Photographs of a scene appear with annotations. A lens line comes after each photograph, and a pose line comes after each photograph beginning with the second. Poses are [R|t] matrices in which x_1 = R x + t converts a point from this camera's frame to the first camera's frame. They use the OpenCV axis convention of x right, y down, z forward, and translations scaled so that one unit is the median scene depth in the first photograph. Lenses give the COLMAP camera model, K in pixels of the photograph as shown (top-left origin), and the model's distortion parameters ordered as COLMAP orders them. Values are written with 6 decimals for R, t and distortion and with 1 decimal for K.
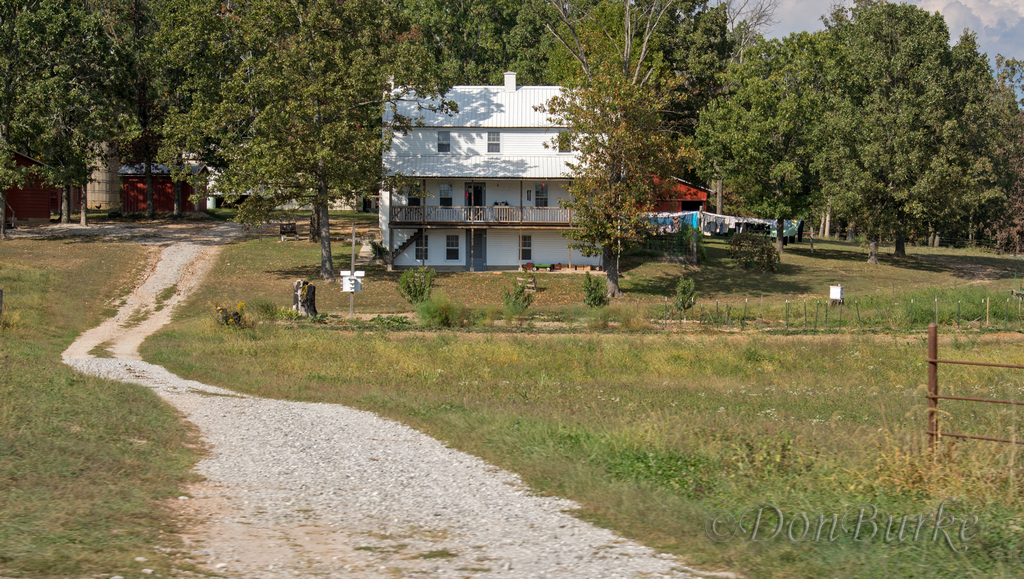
lens RADIAL K [[1511.4, 0, 512.0], [0, 1511.4, 289.3], [0, 0, 1]] dist [0.046057, 0.000000]
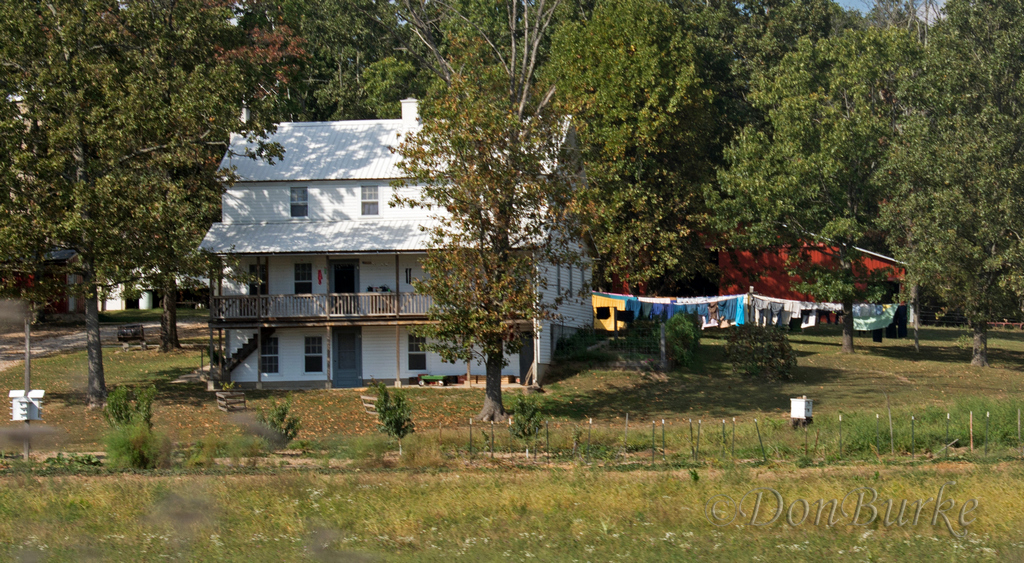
lens RADIAL K [[2200.7, 0, 512.0], [0, 2200.7, 281.7], [0, 0, 1]] dist [0.044986, 0.000000]
pose [[0.997065, -0.024567, -0.072512, 0.124430], [0.020019, 0.997825, -0.062805, 0.004049], [0.073897, 0.061169, 0.995388, 0.007290]]
